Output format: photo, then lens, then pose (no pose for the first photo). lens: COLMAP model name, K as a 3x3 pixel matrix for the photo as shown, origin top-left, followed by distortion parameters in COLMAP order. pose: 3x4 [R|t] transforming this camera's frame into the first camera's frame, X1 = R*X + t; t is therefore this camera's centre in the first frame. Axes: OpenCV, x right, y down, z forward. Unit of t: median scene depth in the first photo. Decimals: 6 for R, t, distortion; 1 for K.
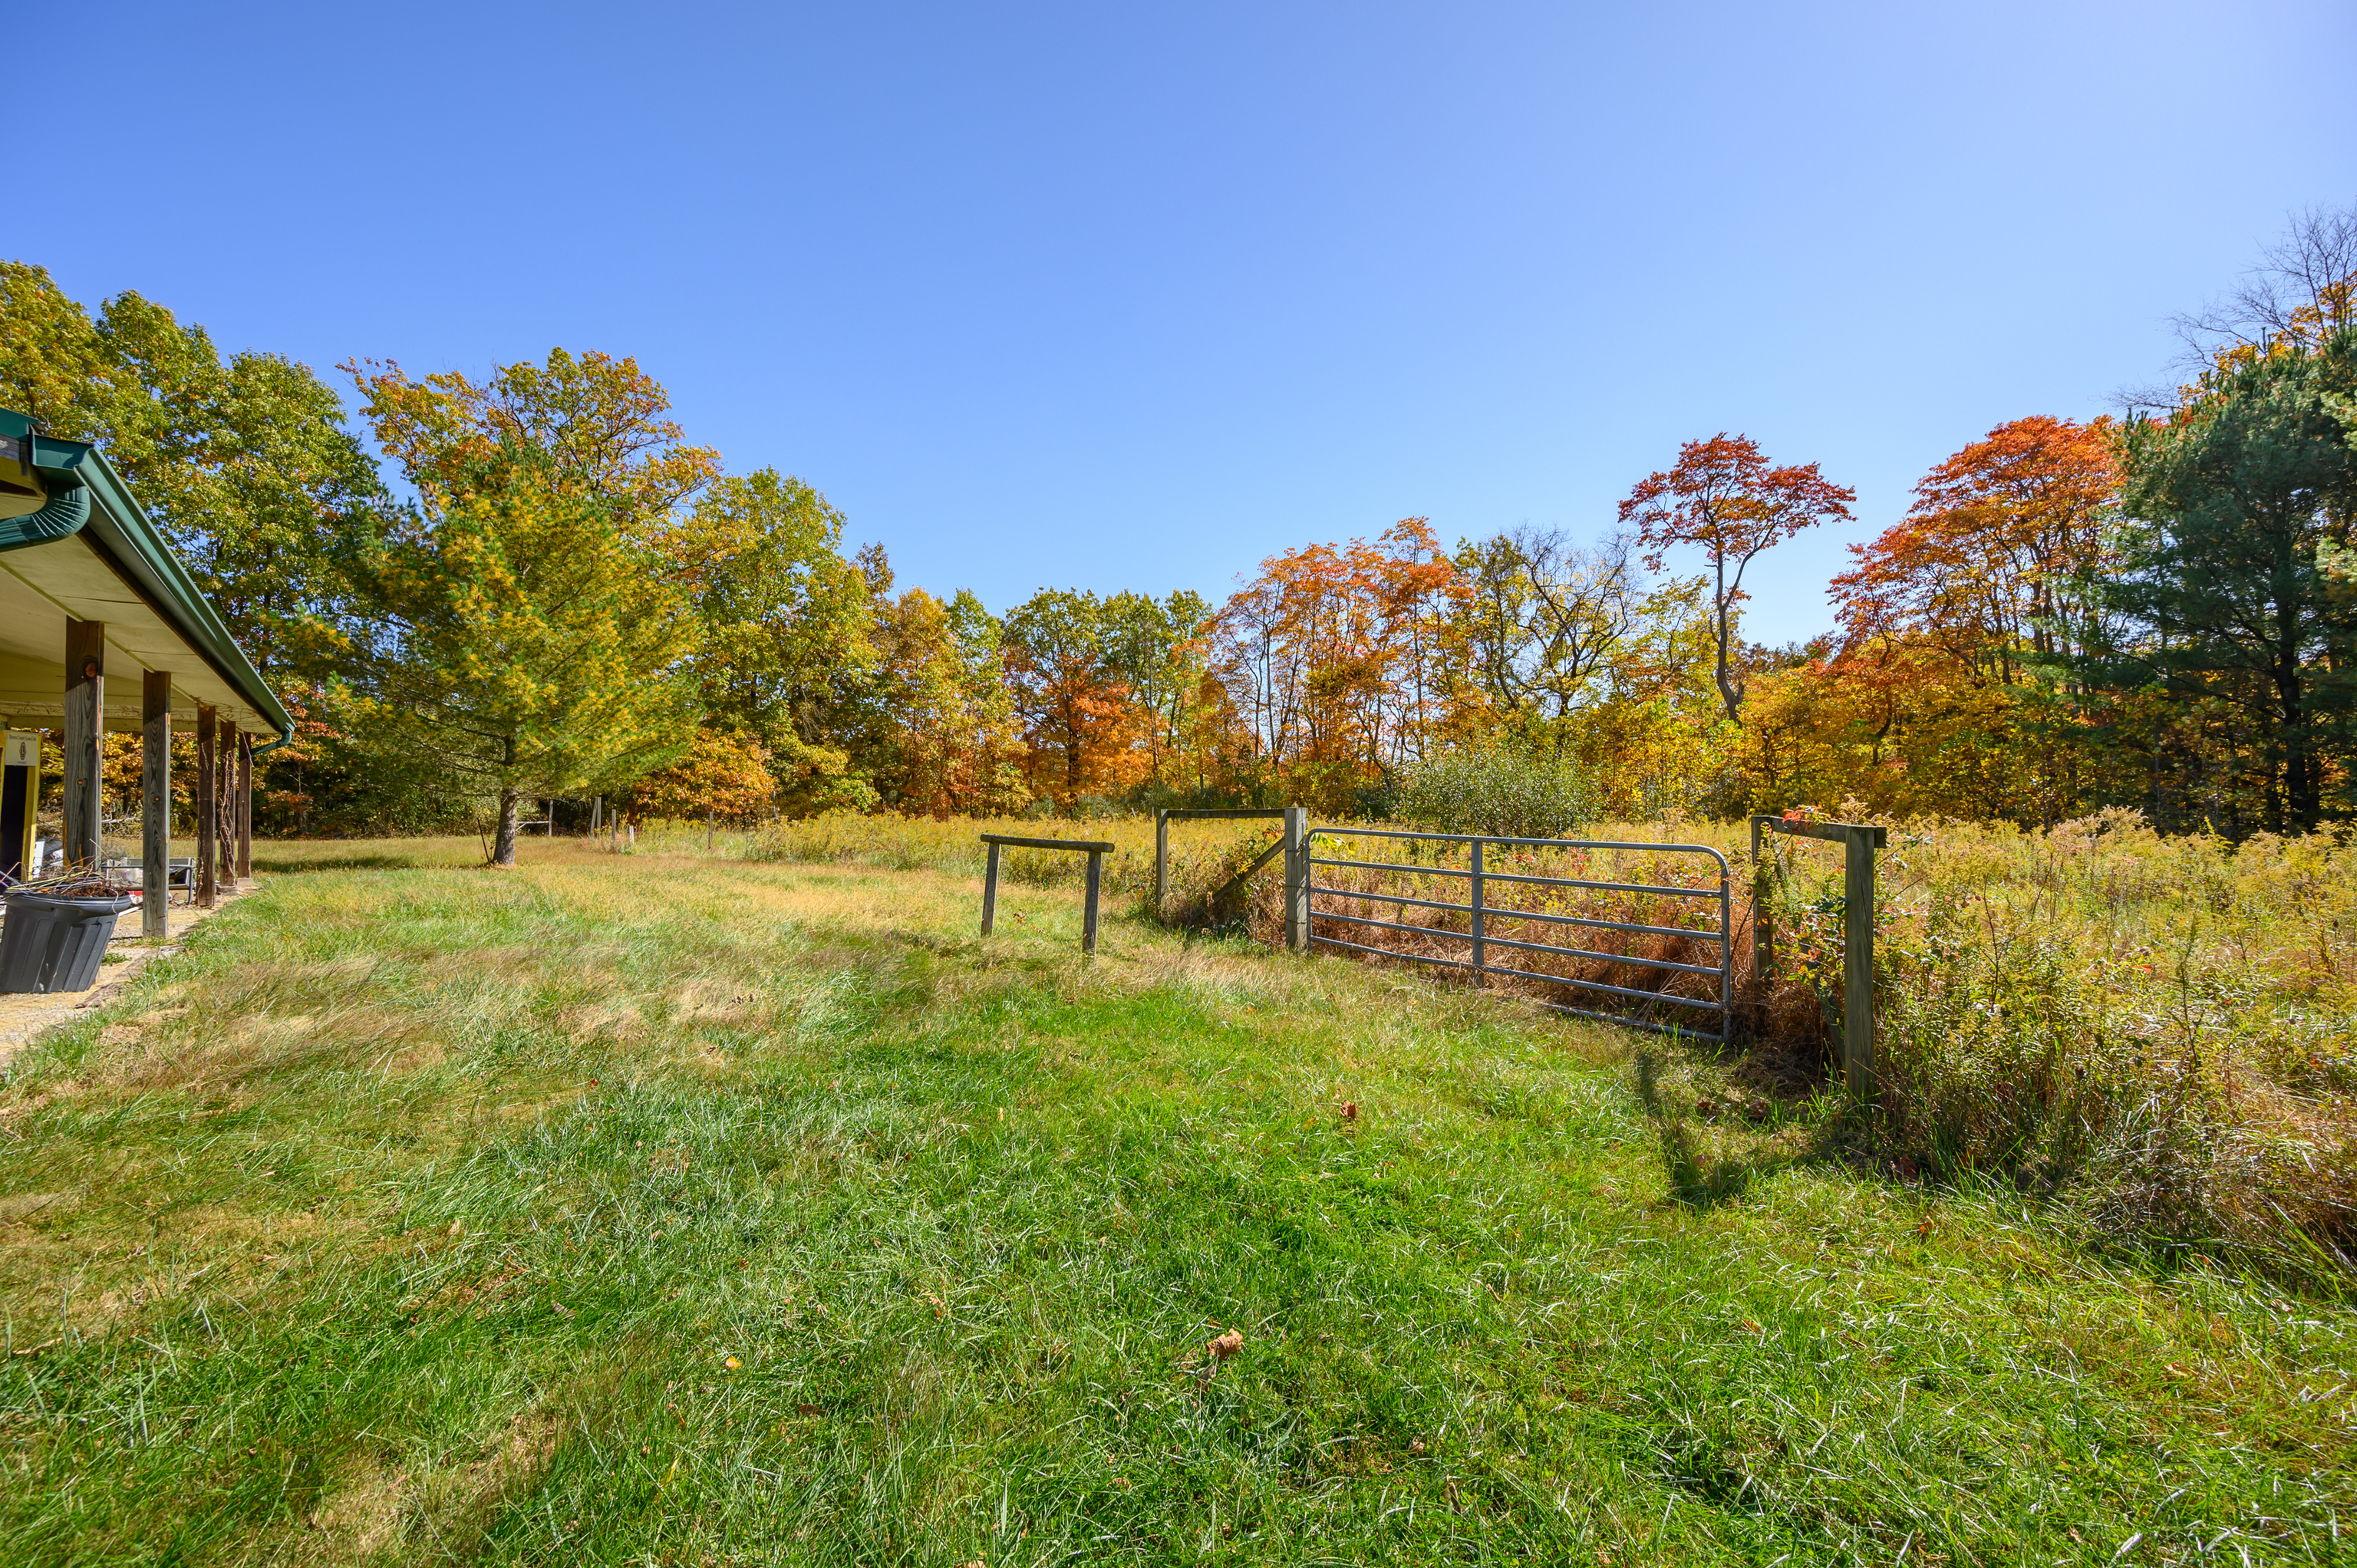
lens RADIAL K [[943.0, 0, 1178.5], [0, 943.0, 784.0], [0, 0, 1]] dist [-0.000319, -0.000054]
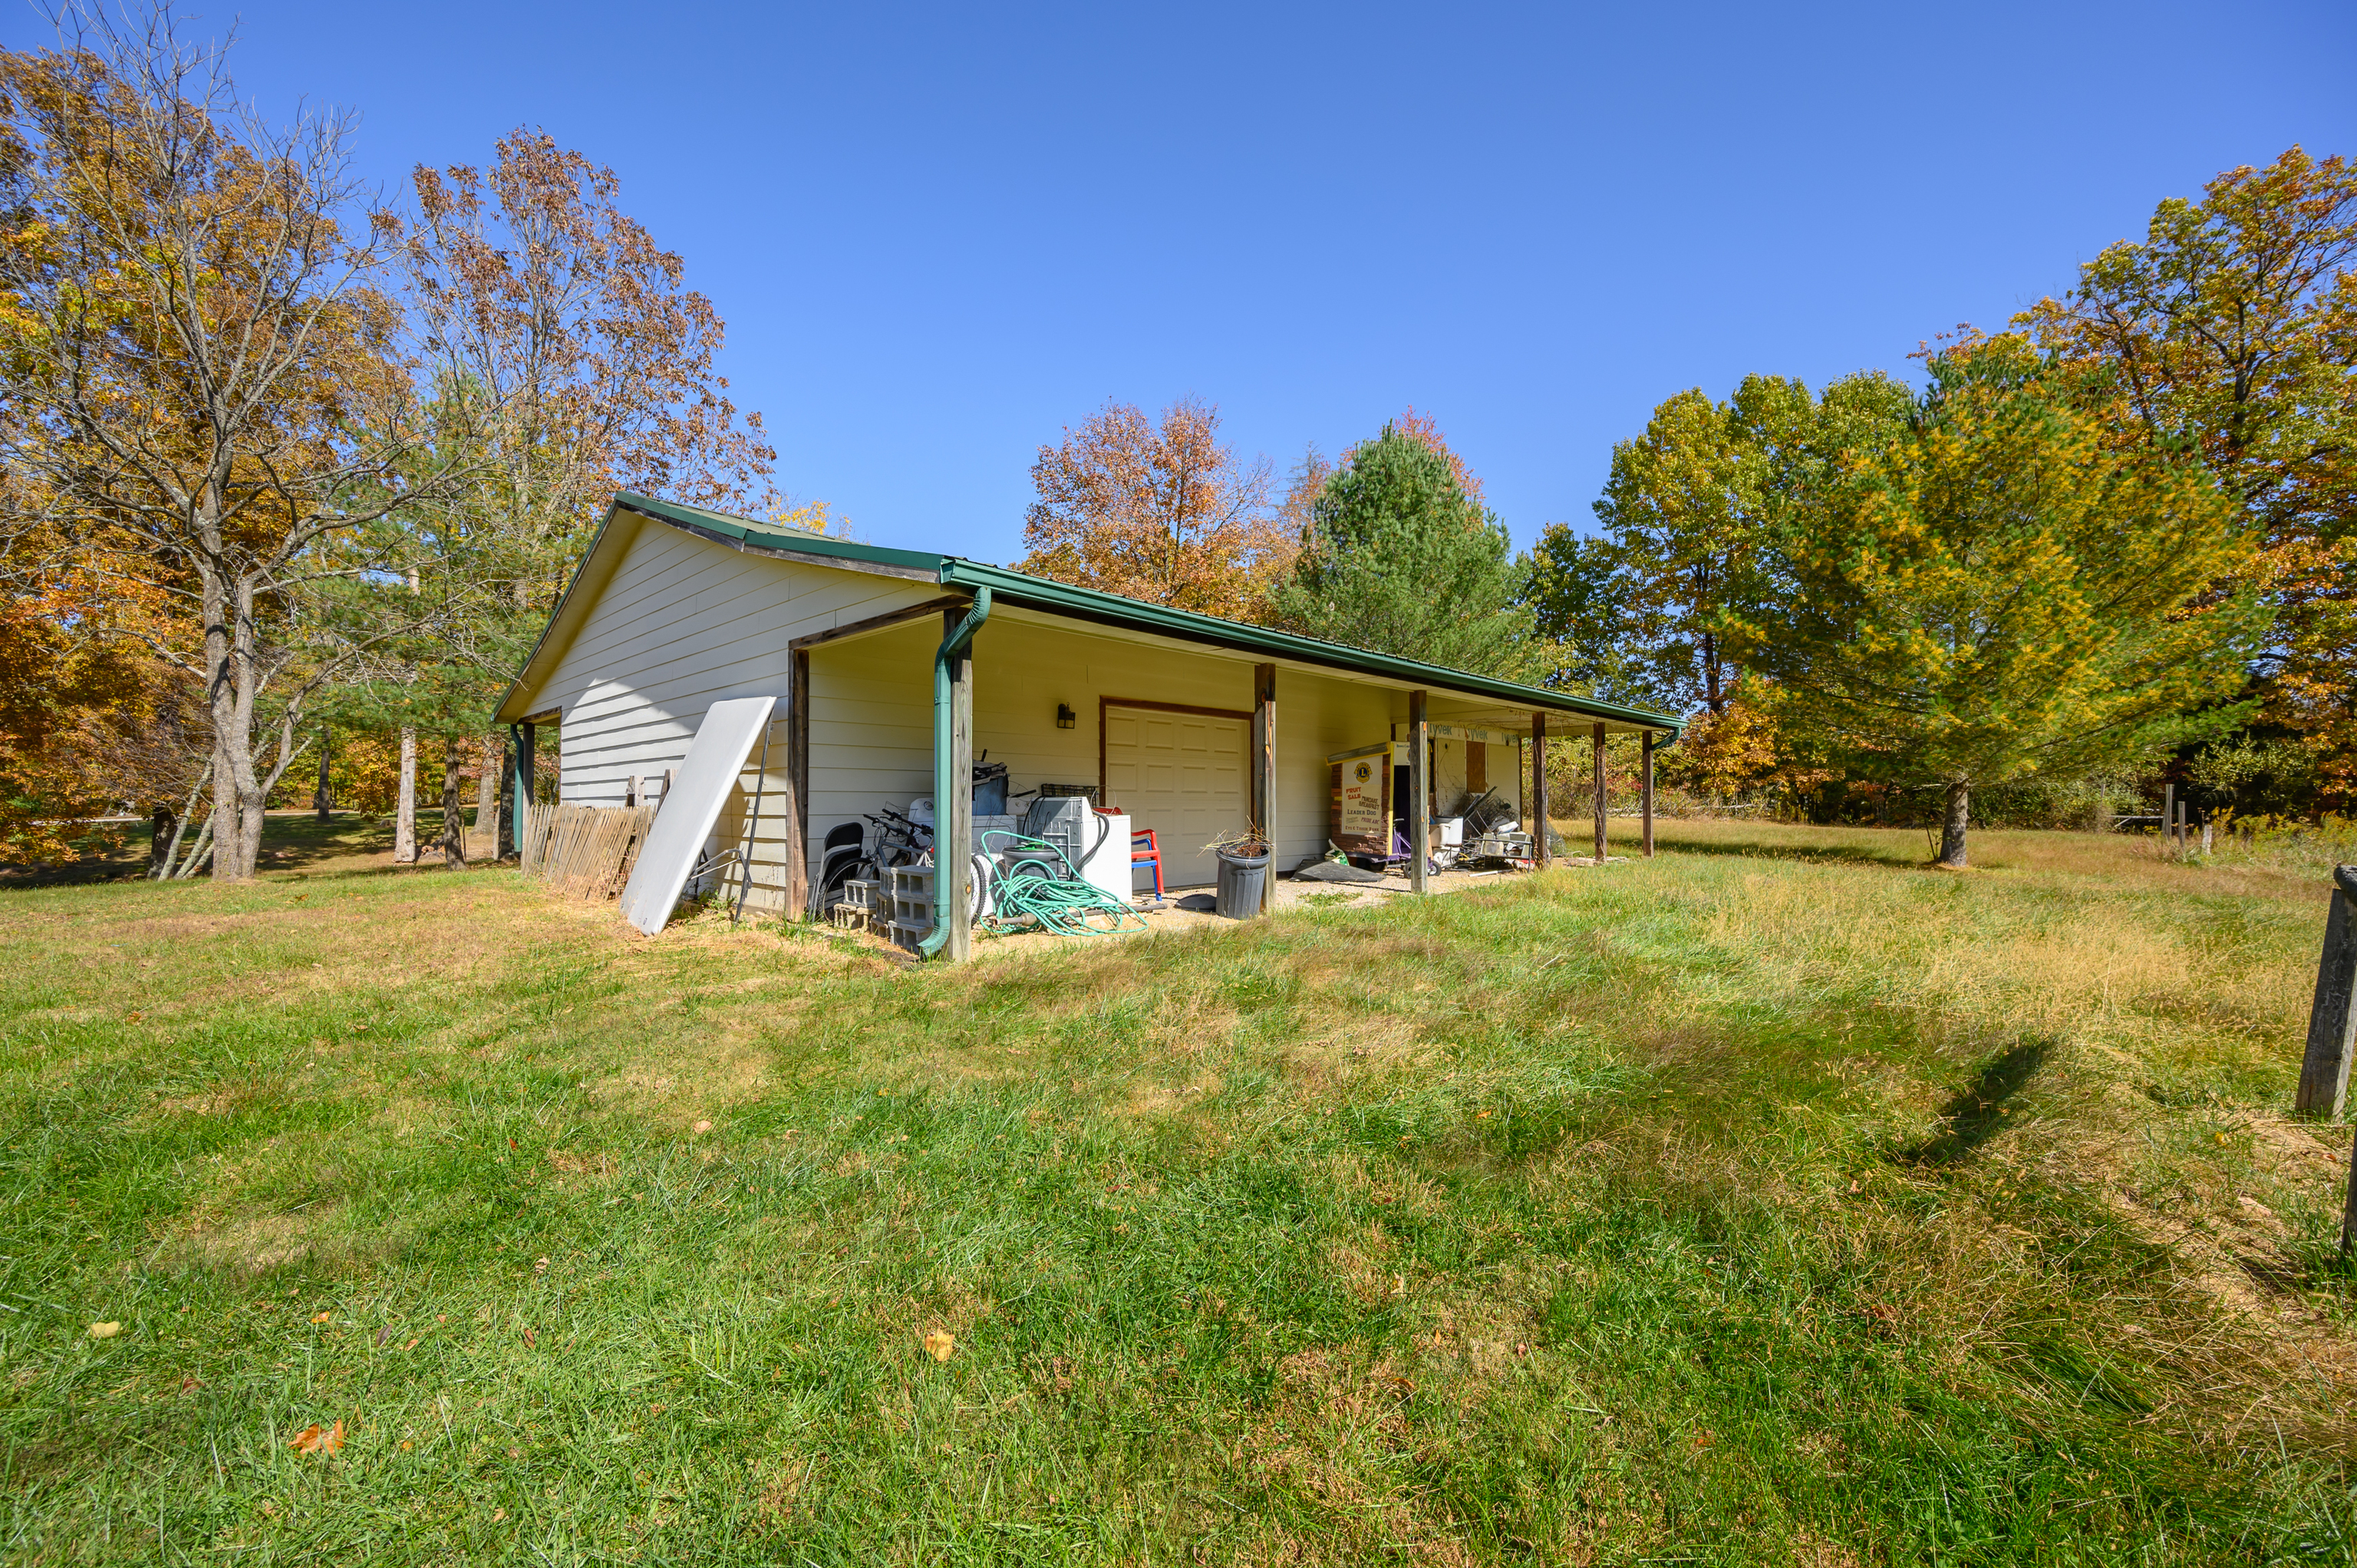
lens RADIAL K [[943.0, 0, 1178.5], [0, 943.0, 784.0], [0, 0, 1]] dist [-0.000319, -0.000054]
pose [[0.076537, -0.009249, -0.997024, 0.079746], [0.020005, 0.999770, -0.007739, 0.005600], [0.996866, -0.019353, 0.076704, 0.238371]]
